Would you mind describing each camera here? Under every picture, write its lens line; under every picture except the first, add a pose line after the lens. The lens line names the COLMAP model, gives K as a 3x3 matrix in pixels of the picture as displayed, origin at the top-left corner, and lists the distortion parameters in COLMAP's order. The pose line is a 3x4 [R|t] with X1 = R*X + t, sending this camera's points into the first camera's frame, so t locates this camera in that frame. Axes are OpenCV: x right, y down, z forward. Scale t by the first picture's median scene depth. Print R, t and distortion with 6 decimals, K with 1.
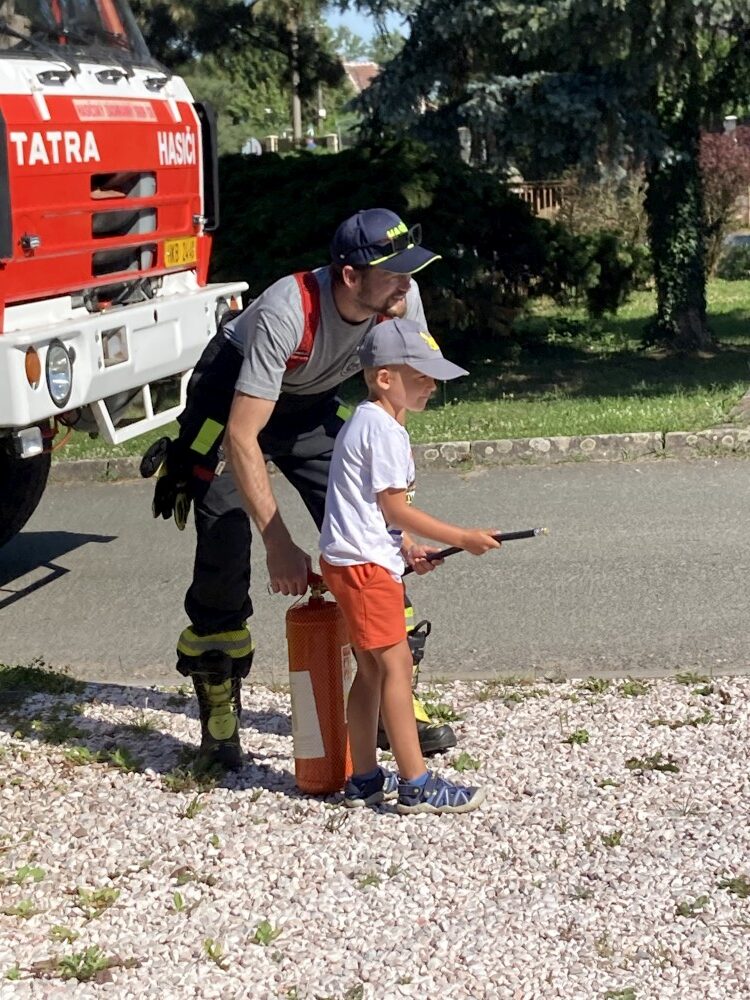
lens RADIAL K [[2399.0, 0, 375.0], [0, 2399.0, 500.0], [0, 0, 1]] dist [0.386147, -2.427808]
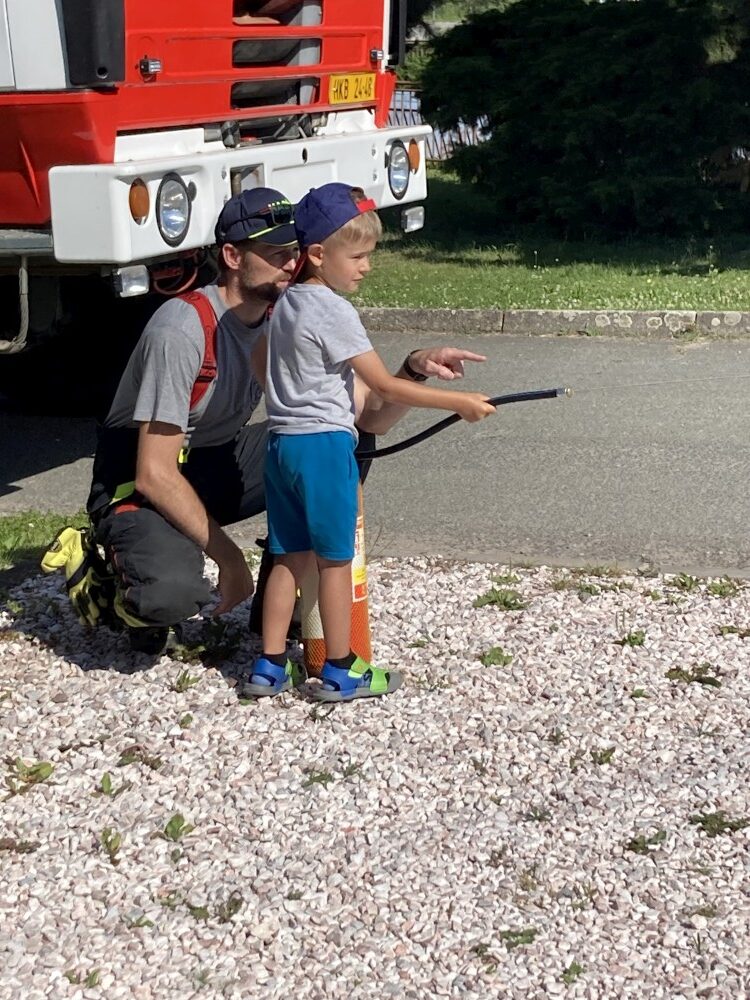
lens RADIAL K [[2399.0, 0, 375.0], [0, 2399.0, 500.0], [0, 0, 1]] dist [0.386147, -2.427808]
pose [[0.985655, 0.070804, -0.153204, 0.128885], [-0.061868, 0.996136, 0.062335, -0.004041], [0.157025, -0.051962, 0.986227, 0.099571]]
